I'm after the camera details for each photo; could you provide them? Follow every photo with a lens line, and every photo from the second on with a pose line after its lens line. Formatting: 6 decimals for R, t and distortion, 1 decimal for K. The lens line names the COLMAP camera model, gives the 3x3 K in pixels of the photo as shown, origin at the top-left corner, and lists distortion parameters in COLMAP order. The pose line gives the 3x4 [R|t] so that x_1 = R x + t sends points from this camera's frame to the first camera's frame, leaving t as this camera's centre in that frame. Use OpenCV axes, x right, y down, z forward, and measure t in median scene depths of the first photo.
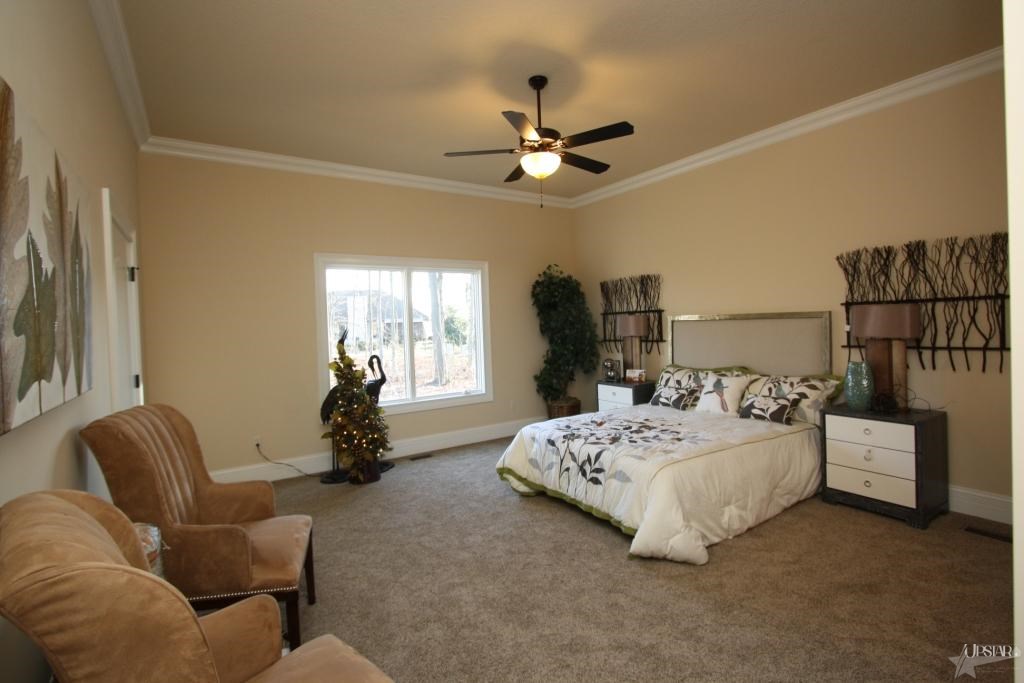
lens RADIAL K [[473.2, 0, 513.9], [0, 473.2, 330.3], [0, 0, 1]] dist [-0.020216, 0.004418]
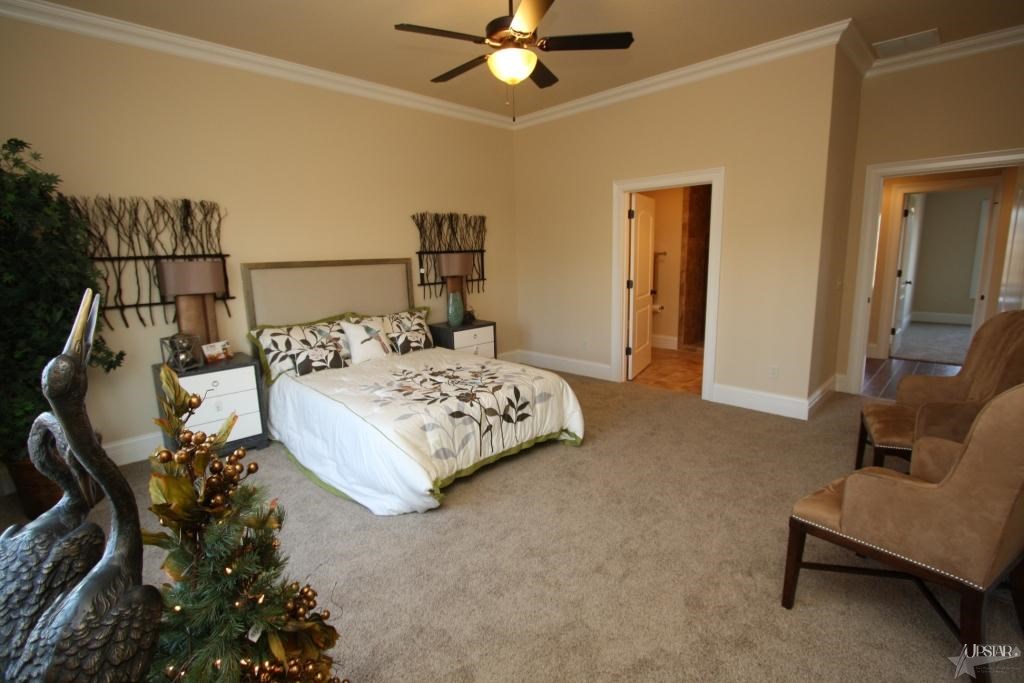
lens RADIAL K [[473.2, 0, 513.9], [0, 473.2, 330.3], [0, 0, 1]] dist [-0.020216, 0.004418]
pose [[-0.191597, -0.121982, 0.973864, -0.675234], [0.048918, 0.989827, 0.133605, -0.004346], [-0.980254, 0.073238, -0.183681, 1.007923]]
